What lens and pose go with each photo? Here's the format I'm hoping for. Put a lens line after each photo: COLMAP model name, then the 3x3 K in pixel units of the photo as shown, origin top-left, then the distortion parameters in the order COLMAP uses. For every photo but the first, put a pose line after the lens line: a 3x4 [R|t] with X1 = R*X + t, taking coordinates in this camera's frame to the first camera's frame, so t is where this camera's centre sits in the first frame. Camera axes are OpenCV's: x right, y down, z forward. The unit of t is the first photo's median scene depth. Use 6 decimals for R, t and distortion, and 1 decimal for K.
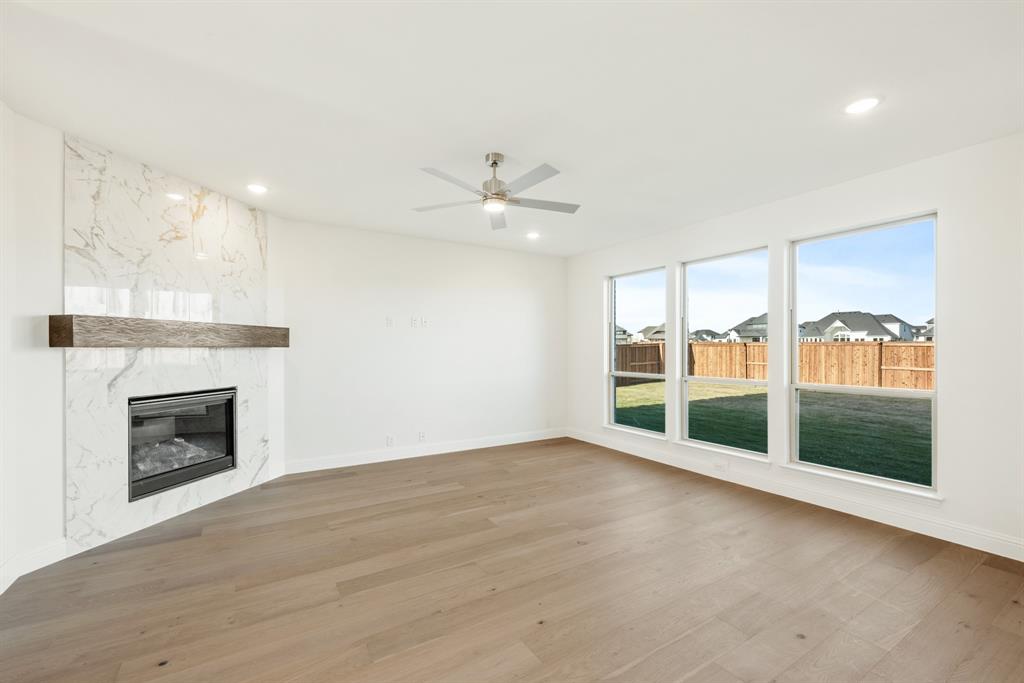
lens RADIAL K [[424.7, 0, 488.8], [0, 424.7, 351.5], [0, 0, 1]] dist [-0.001660, 0.000374]
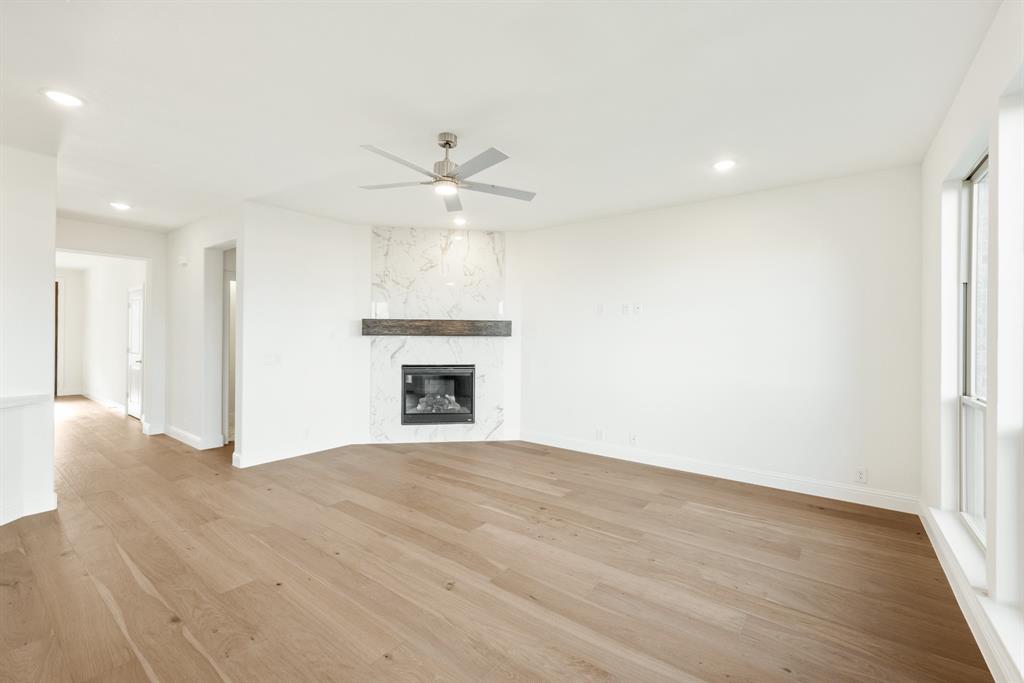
lens RADIAL K [[424.7, 0, 540.1], [0, 424.7, 337.5], [0, 0, 1]] dist [-0.001660, 0.000374]
pose [[0.406220, 0.003167, -0.913770, 0.847079], [-0.014491, 0.999891, -0.002977, -0.005113], [0.913660, 0.014451, 0.406221, 0.702228]]
